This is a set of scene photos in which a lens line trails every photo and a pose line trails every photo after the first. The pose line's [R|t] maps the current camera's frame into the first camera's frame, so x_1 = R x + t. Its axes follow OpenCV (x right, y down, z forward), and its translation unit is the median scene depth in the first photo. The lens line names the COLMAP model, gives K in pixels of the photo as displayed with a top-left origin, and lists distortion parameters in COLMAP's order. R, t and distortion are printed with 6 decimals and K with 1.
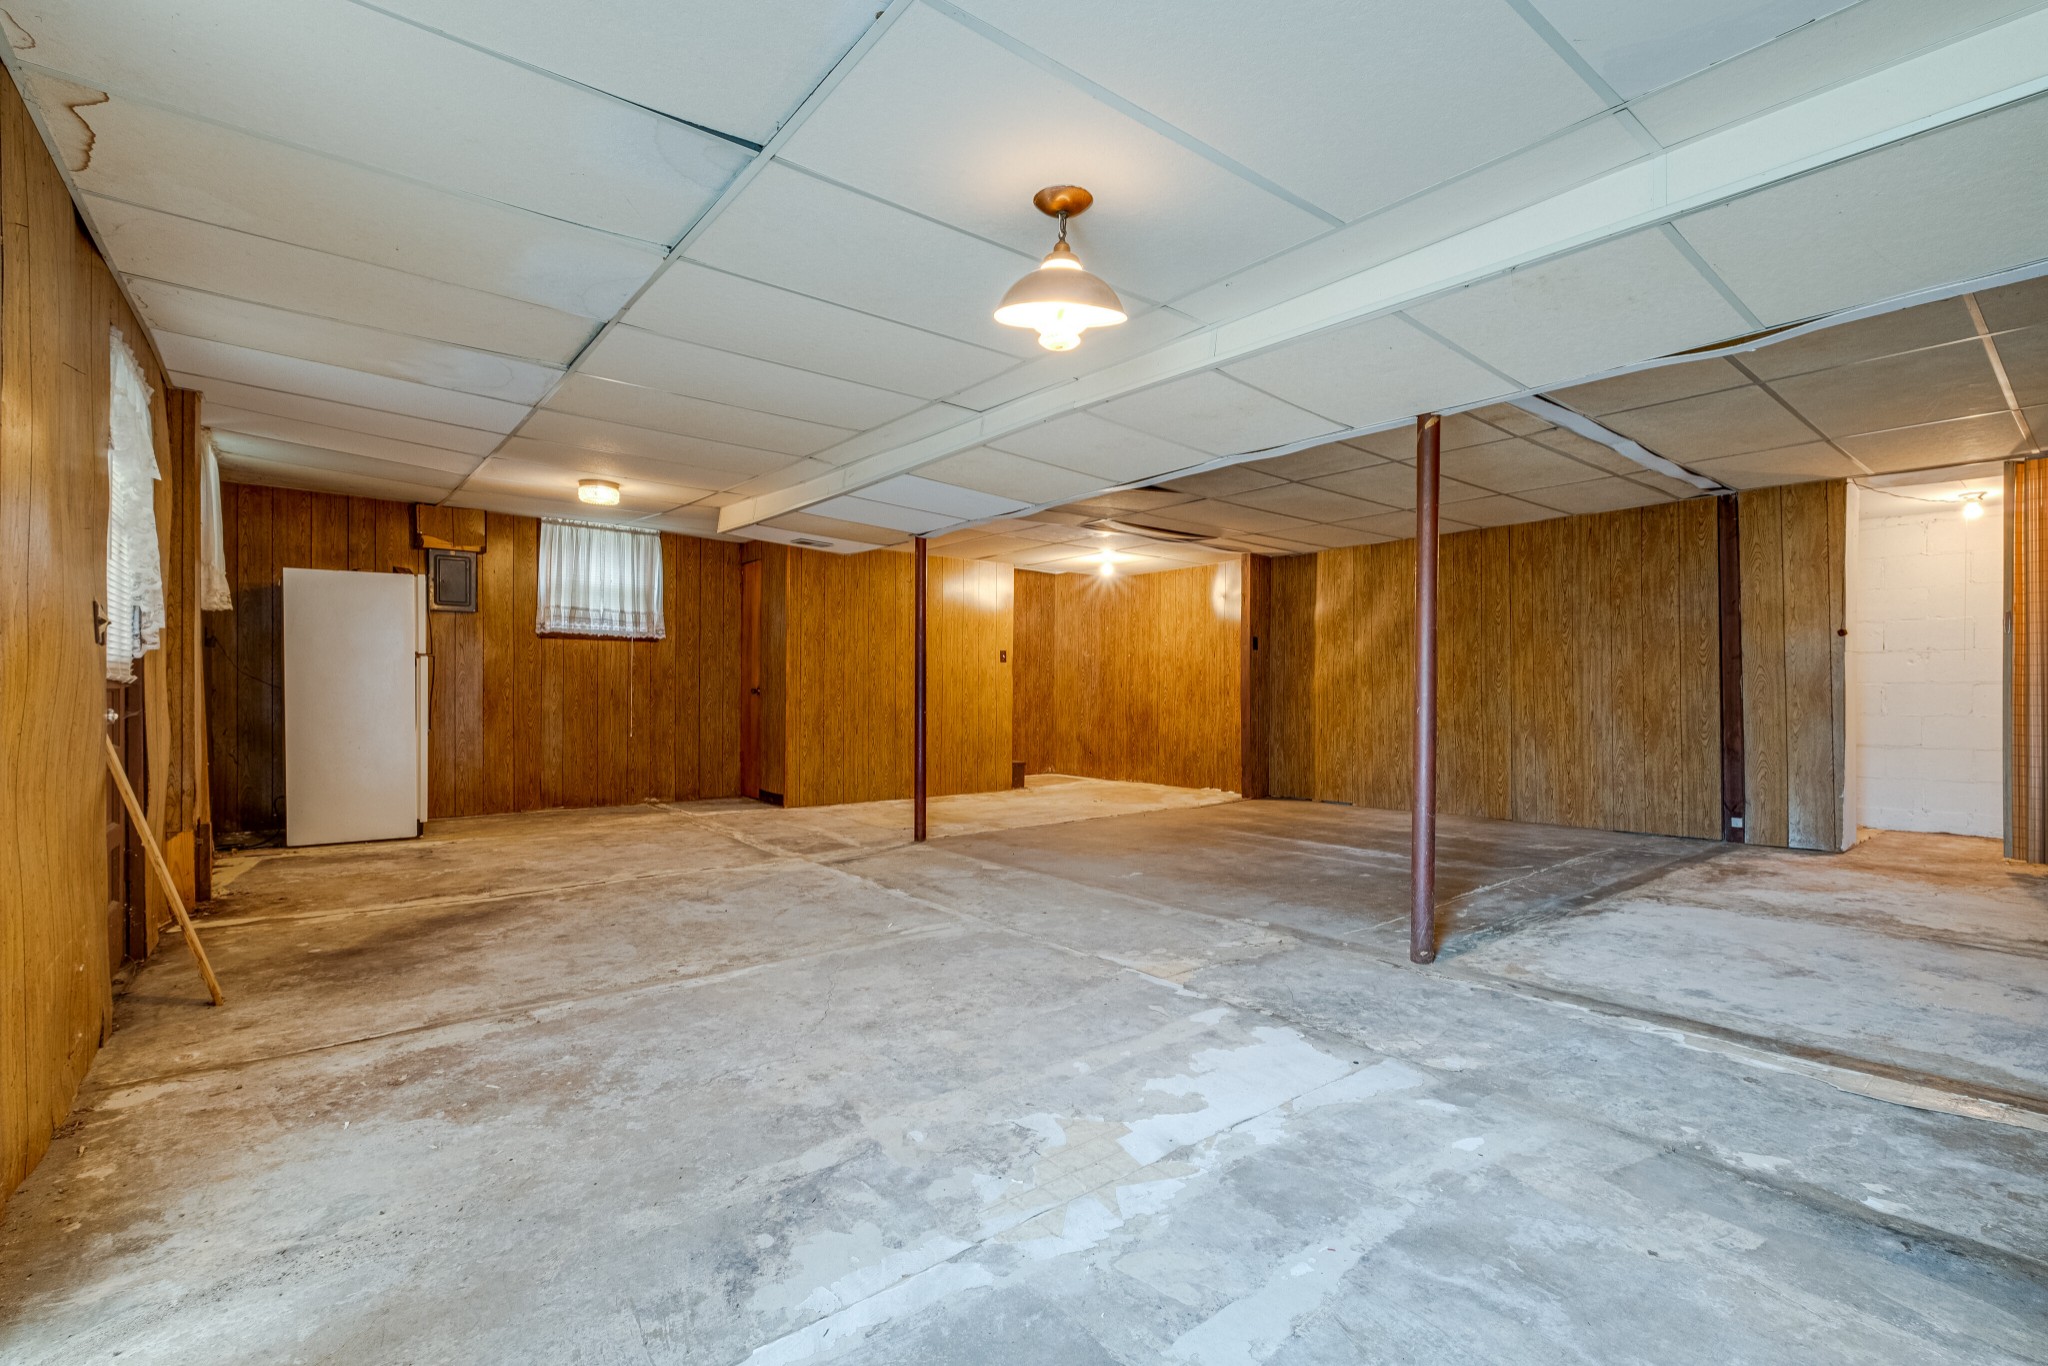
lens RADIAL K [[916.9, 0, 1034.5], [0, 916.9, 690.3], [0, 0, 1]] dist [0.000495, -0.000467]
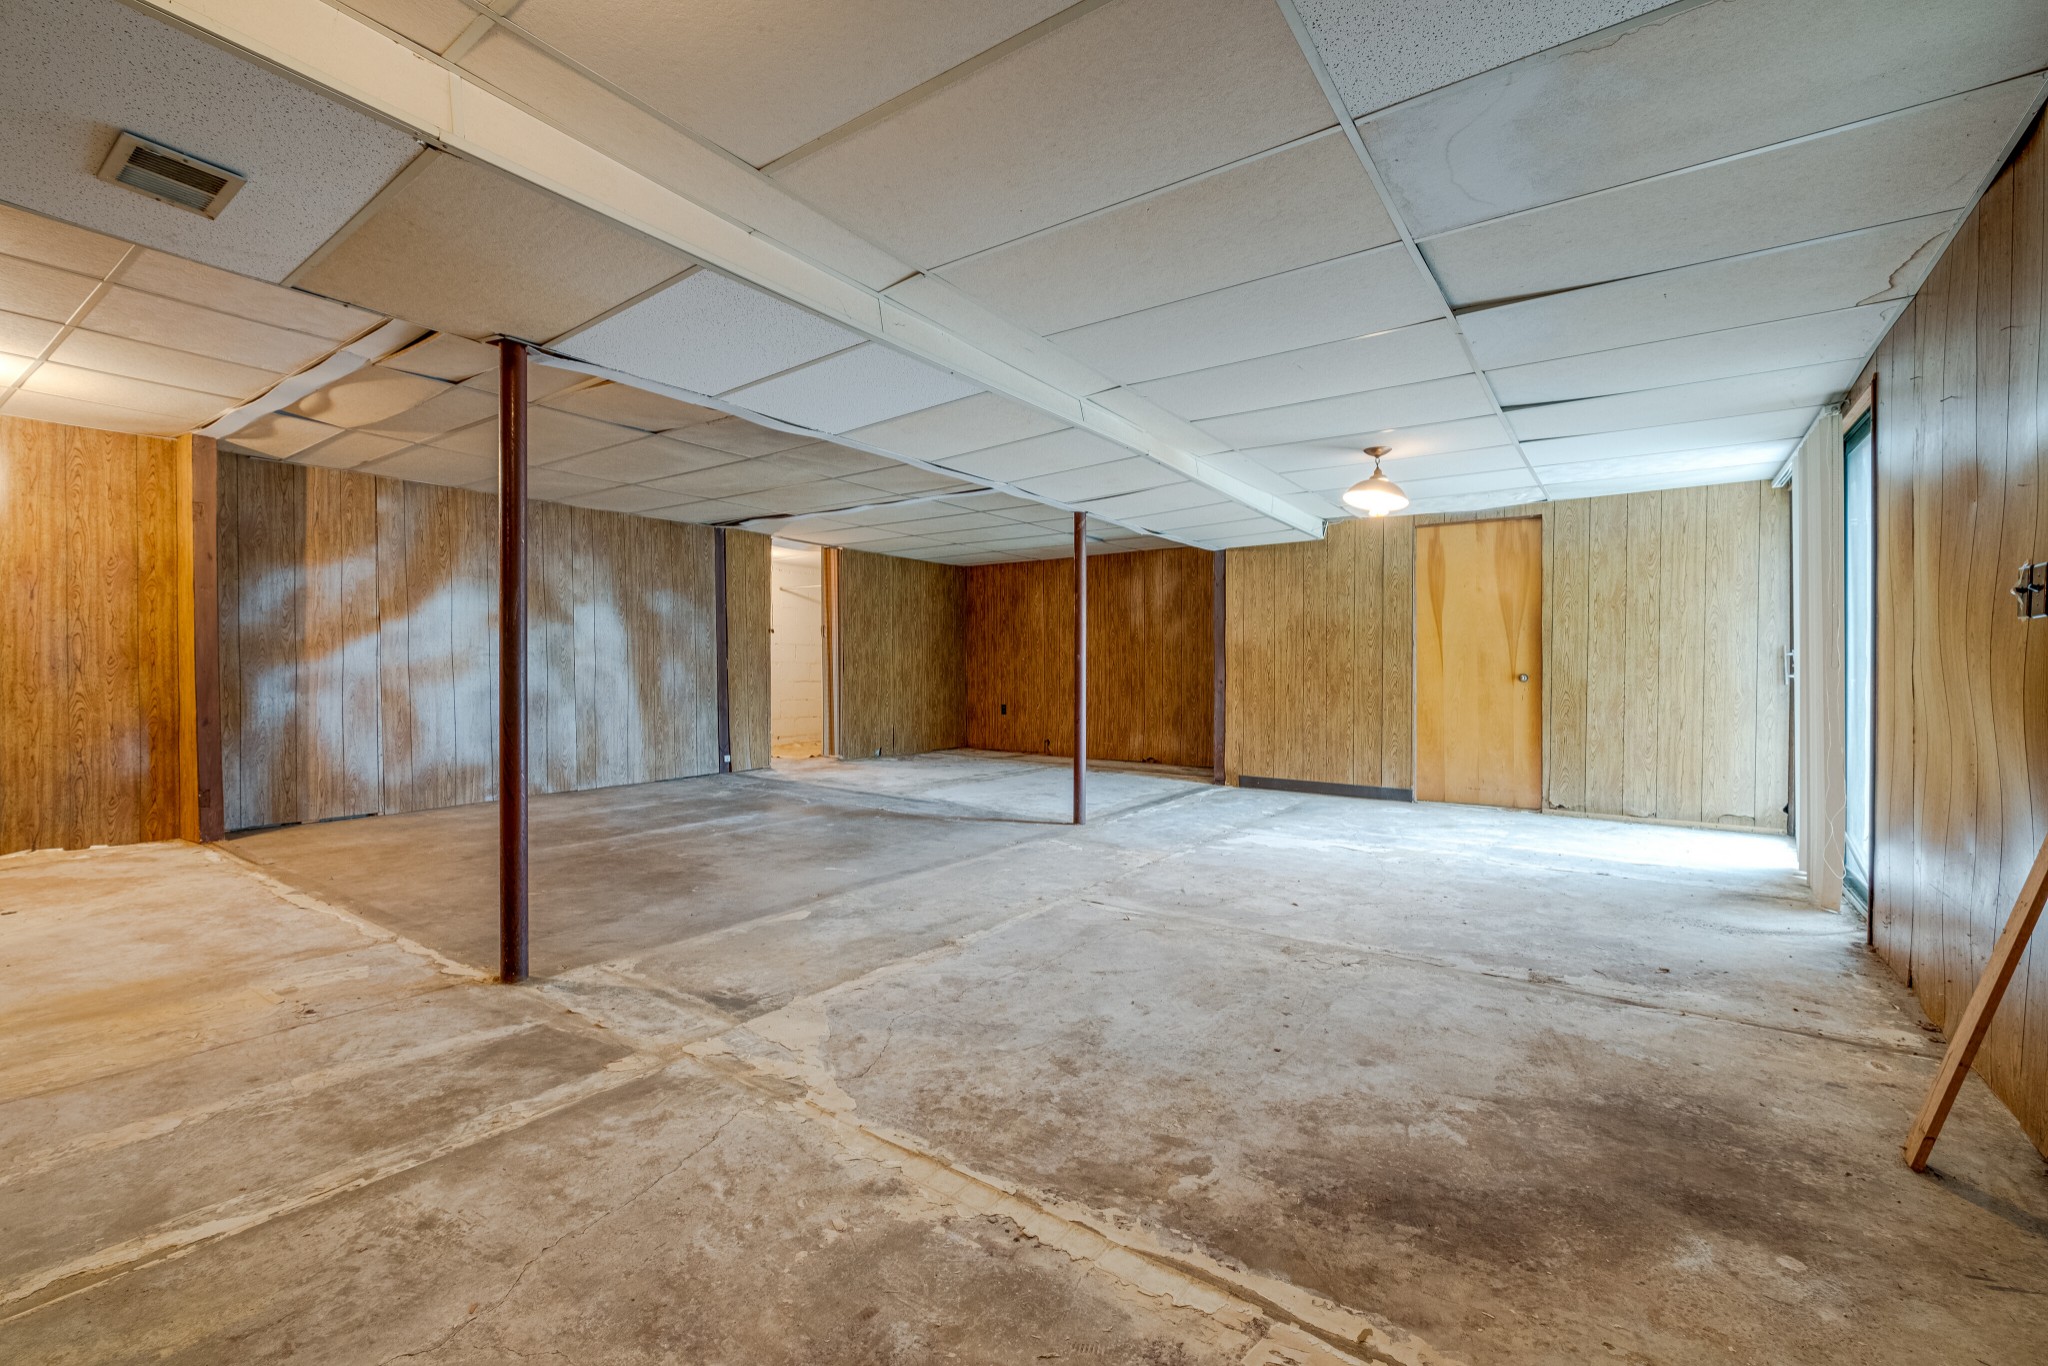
lens RADIAL K [[871.5, 0, 1030.0], [0, 871.5, 679.4], [0, 0, 1]] dist [0.002813, 0.000507]
pose [[-0.279188, -0.015110, 0.960118, -1.173360], [-0.005572, 0.999885, 0.014115, -0.003342], [-0.960220, -0.001409, -0.279240, 1.593351]]
